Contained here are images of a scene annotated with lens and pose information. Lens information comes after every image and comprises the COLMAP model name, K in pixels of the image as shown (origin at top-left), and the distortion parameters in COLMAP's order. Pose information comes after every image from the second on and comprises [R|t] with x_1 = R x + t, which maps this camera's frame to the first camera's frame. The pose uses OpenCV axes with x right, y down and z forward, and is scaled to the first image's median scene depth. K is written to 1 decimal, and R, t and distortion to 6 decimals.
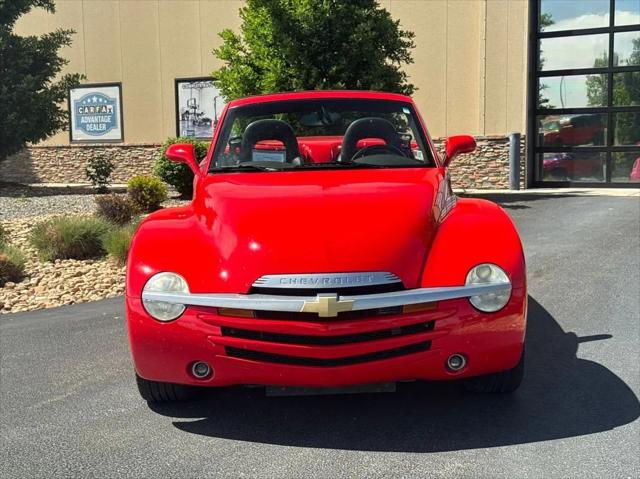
lens RADIAL K [[909.8, 0, 323.0], [0, 909.8, 232.1], [0, 0, 1]] dist [0.149671, -0.218833]
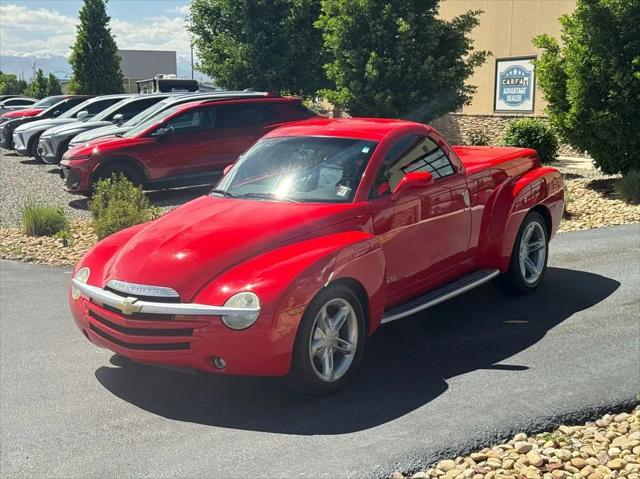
lens RADIAL K [[906.3, 0, 313.4], [0, 906.3, 240.9], [0, 0, 1]] dist [0.183653, -0.358038]
pose [[0.791416, 0.110425, -0.601221, 0.449613], [-0.065470, 0.993203, 0.096238, -0.073532], [0.607761, -0.036803, 0.793266, 0.019385]]
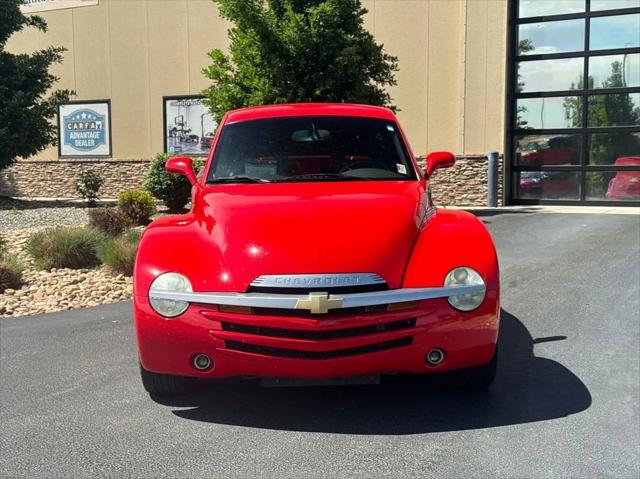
lens RADIAL K [[906.3, 0, 313.4], [0, 906.3, 240.9], [0, 0, 1]] dist [0.183653, -0.358038]
pose [[0.999906, 0.008401, 0.010861, -0.005914], [-0.008284, 0.999908, -0.010727, 0.007160], [-0.010950, 0.010636, 0.999883, -0.040776]]
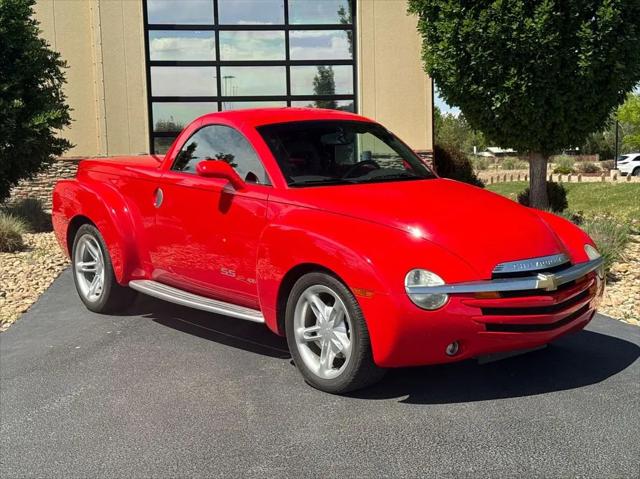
lens RADIAL K [[909.8, 0, 323.0], [0, 909.8, 232.1], [0, 0, 1]] dist [0.149671, -0.218833]
pose [[0.779204, -0.052128, 0.624599, -0.436265], [0.067590, 0.997713, -0.001053, -0.004047], [-0.623116, 0.043037, 0.780945, 0.076557]]
